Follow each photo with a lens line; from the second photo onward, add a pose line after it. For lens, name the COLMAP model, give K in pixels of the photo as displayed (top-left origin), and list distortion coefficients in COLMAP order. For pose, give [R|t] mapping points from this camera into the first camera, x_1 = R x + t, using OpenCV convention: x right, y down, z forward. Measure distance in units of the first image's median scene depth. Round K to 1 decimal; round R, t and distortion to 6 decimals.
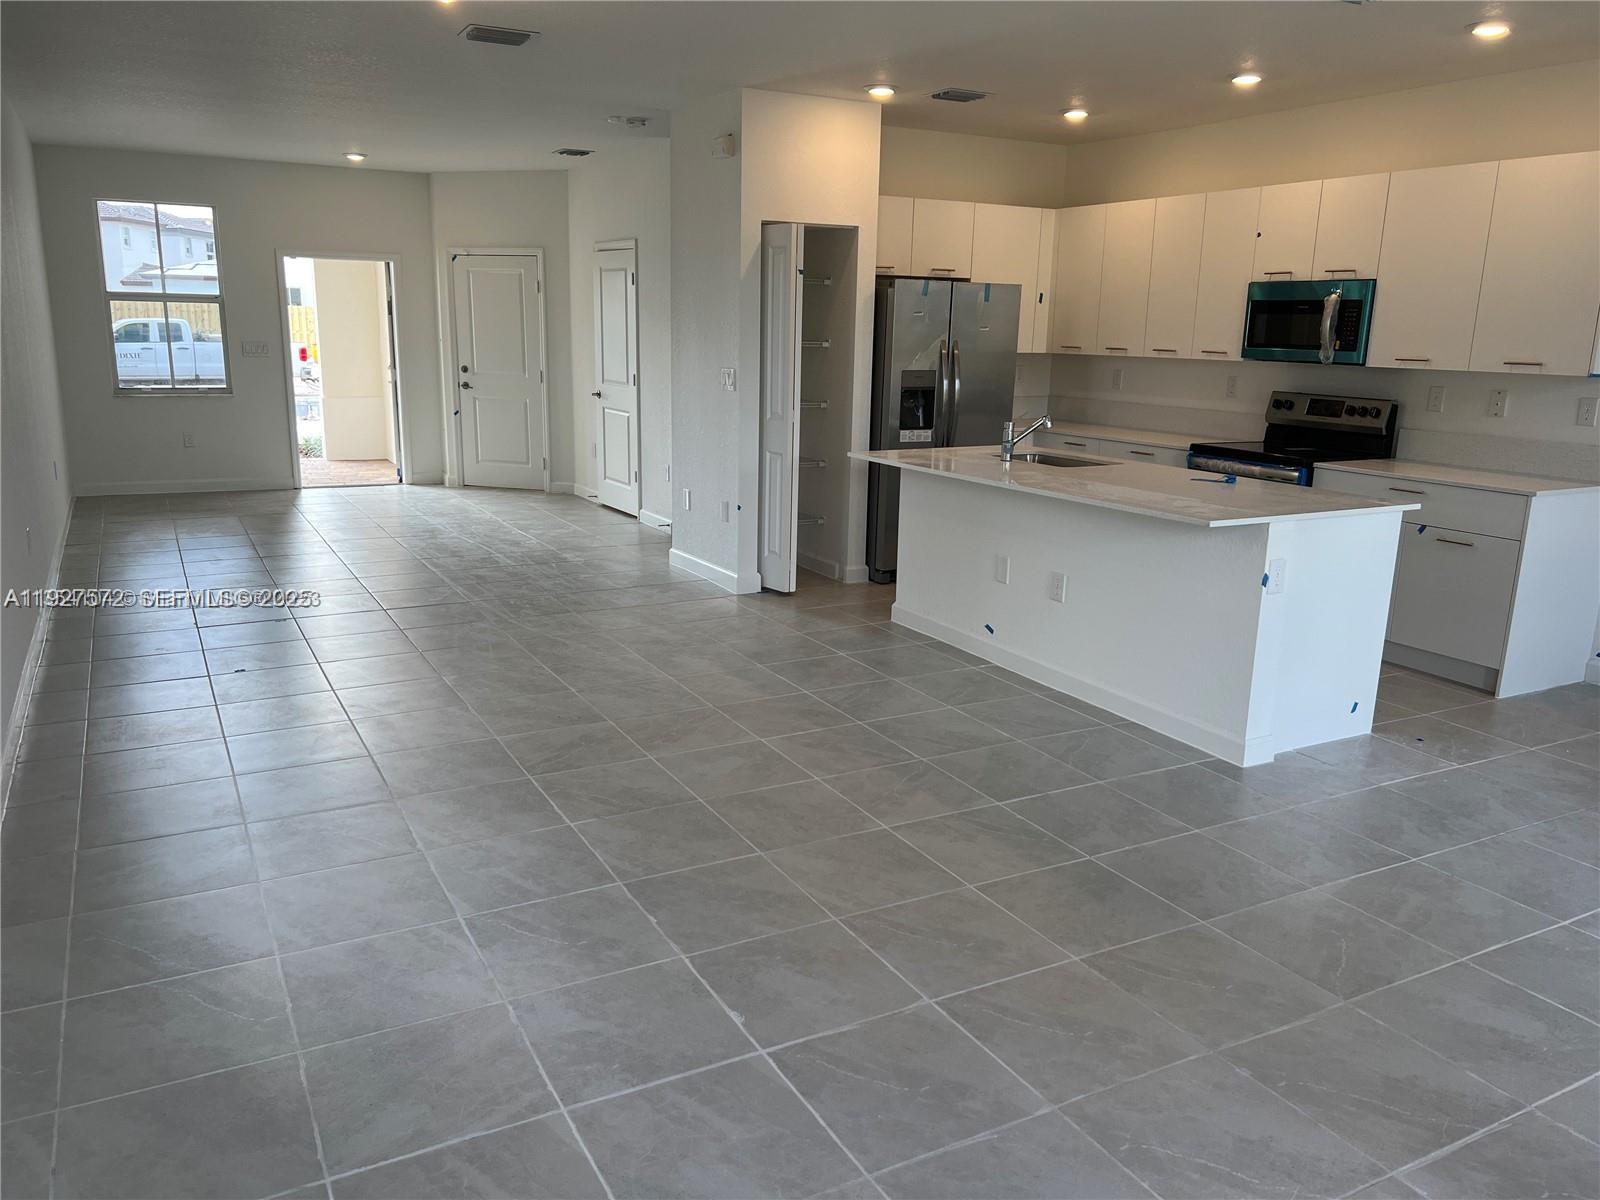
lens RADIAL K [[1214.7, 0, 800.0], [0, 1214.7, 600.0], [0, 0, 1]] dist [0.062911, -0.084511]
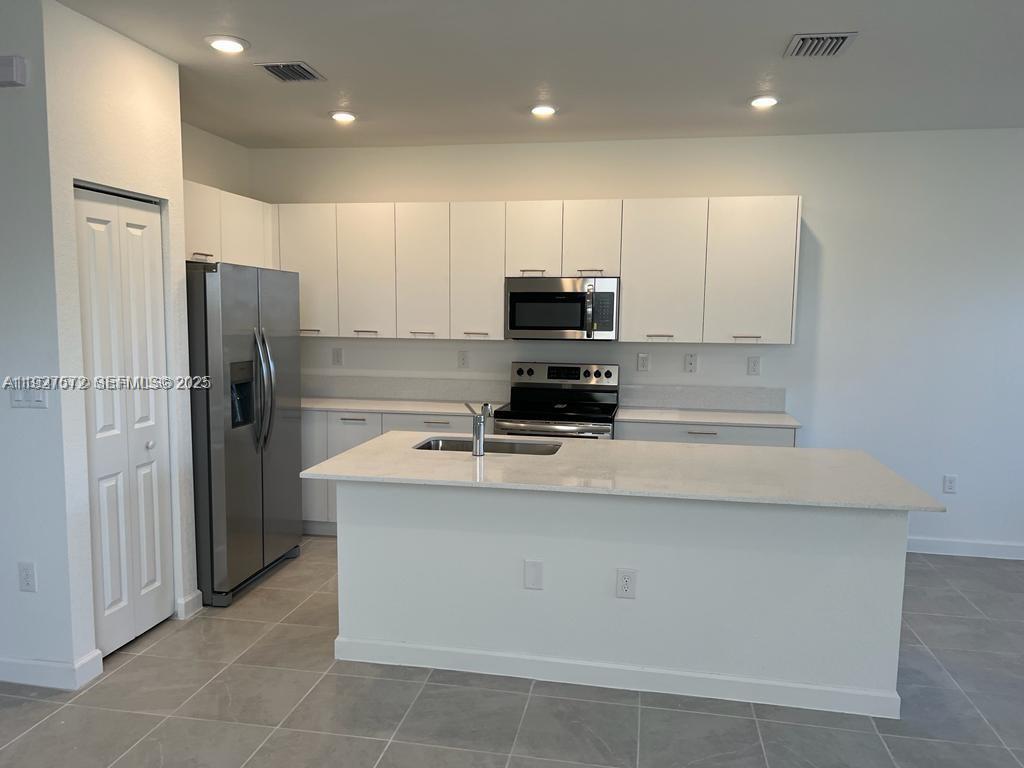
lens RADIAL K [[777.4, 0, 512.0], [0, 777.4, 384.0], [0, 0, 1]] dist [0.062911, -0.084511]
pose [[0.634898, -0.088056, 0.767561, -0.242444], [0.176064, 0.983833, -0.032767, -0.128019], [-0.752267, 0.155944, 0.640138, 0.516031]]
